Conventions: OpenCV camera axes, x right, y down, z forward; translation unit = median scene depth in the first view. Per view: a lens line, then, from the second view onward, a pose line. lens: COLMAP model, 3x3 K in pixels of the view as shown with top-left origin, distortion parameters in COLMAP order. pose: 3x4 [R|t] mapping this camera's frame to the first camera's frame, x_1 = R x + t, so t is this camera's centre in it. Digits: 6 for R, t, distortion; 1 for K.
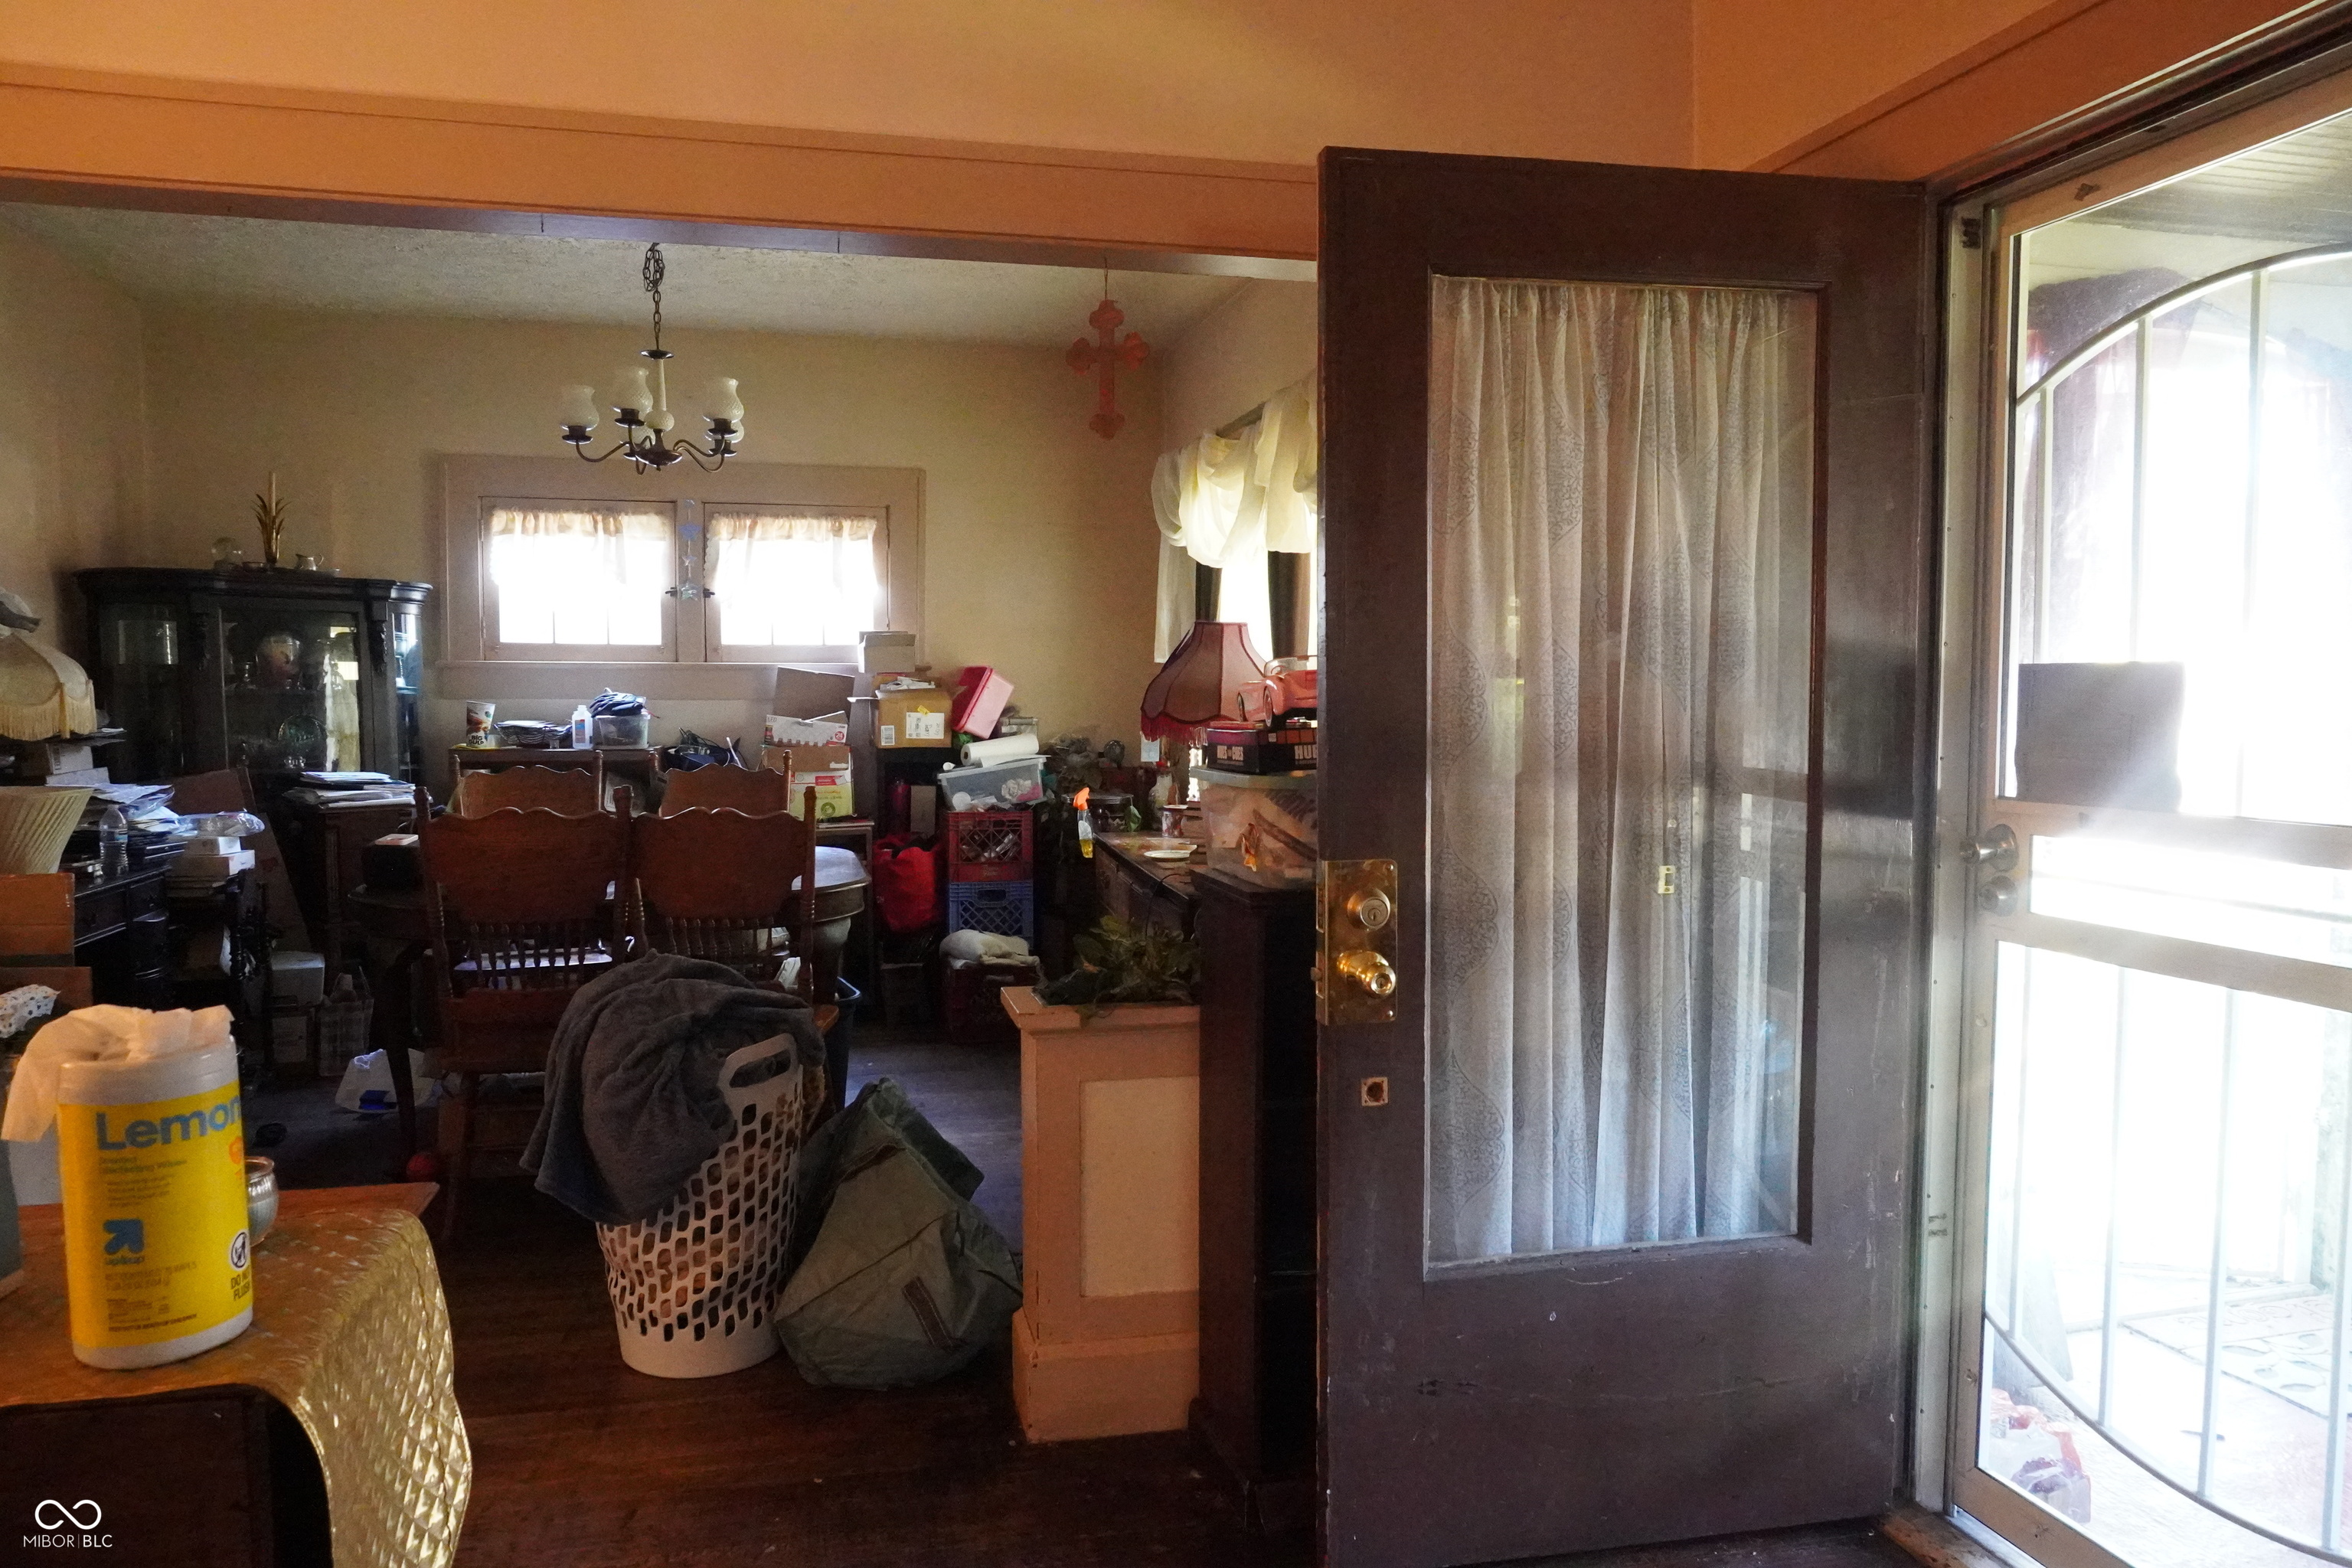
lens RADIAL K [[1667.7, 0, 1176.0], [0, 1667.7, 784.0], [0, 0, 1]] dist [0.008197, 0.003535]
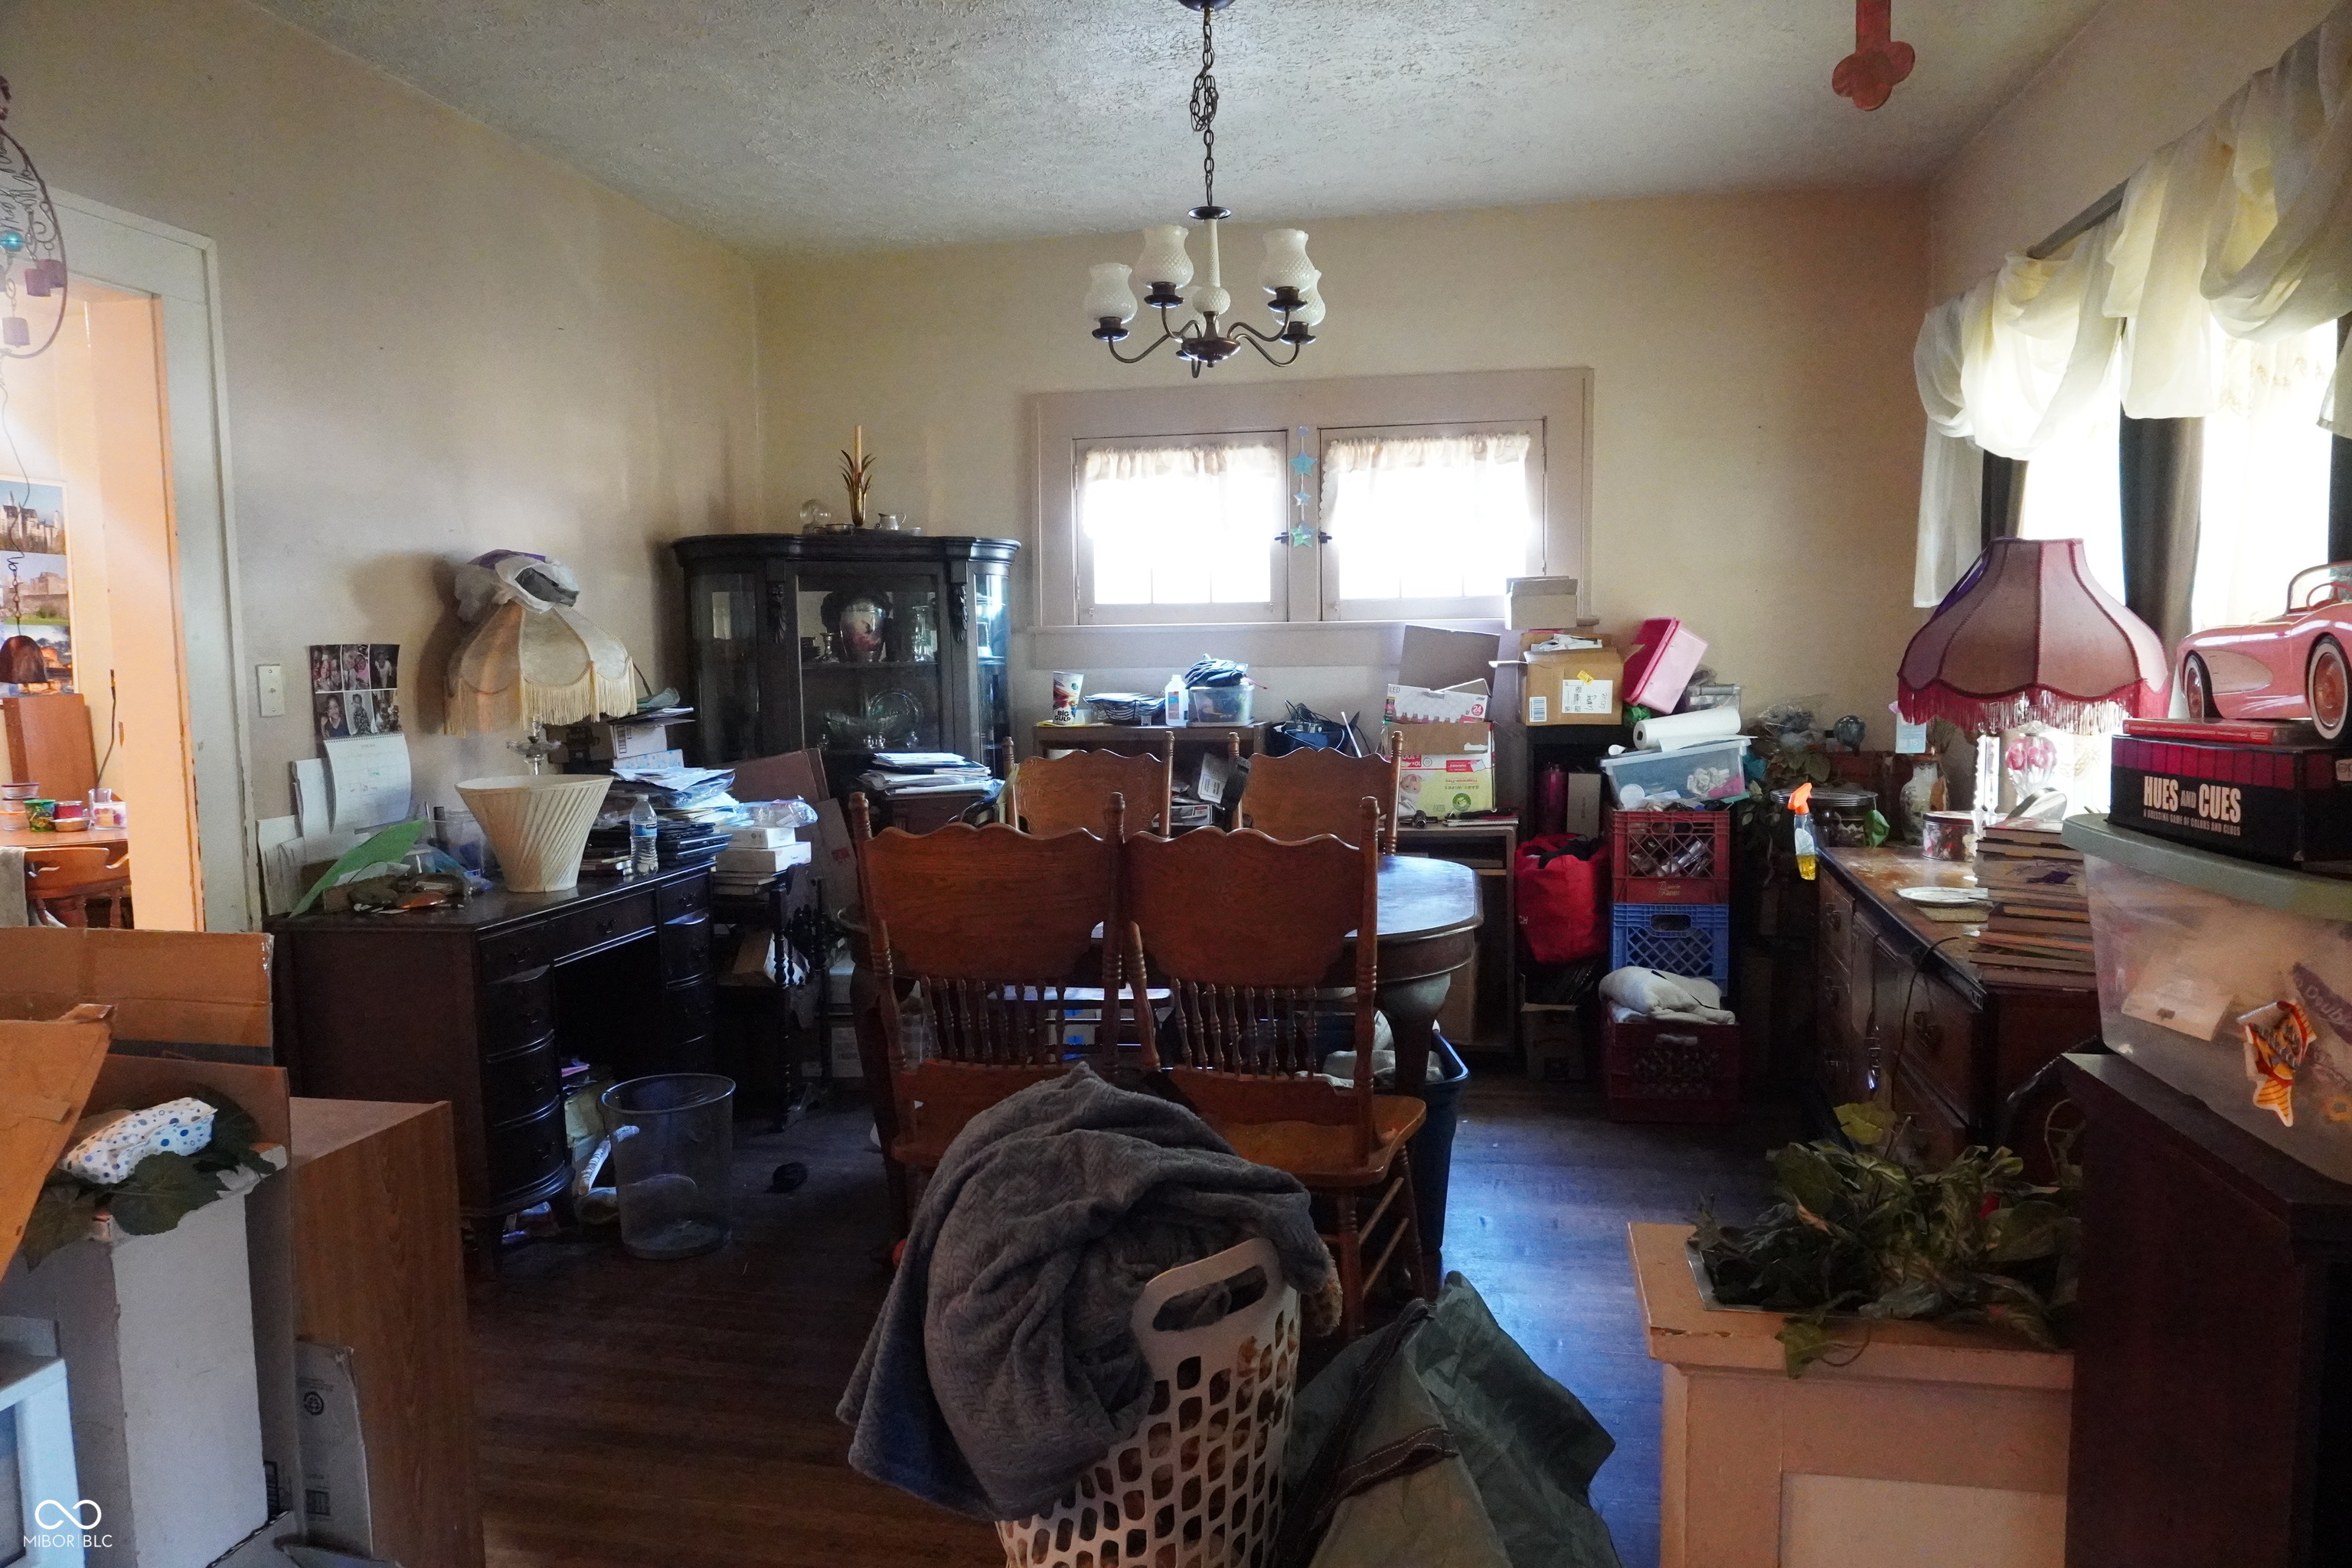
lens RADIAL K [[1540.3, 0, 1176.0], [0, 1540.3, 784.0], [0, 0, 1]] dist [-0.072227, 0.084286]
pose [[0.902520, 0.020526, -0.430158, -0.017022], [-0.007239, 0.999445, 0.032503, -0.017336], [0.430587, -0.026220, 0.902168, 0.295005]]
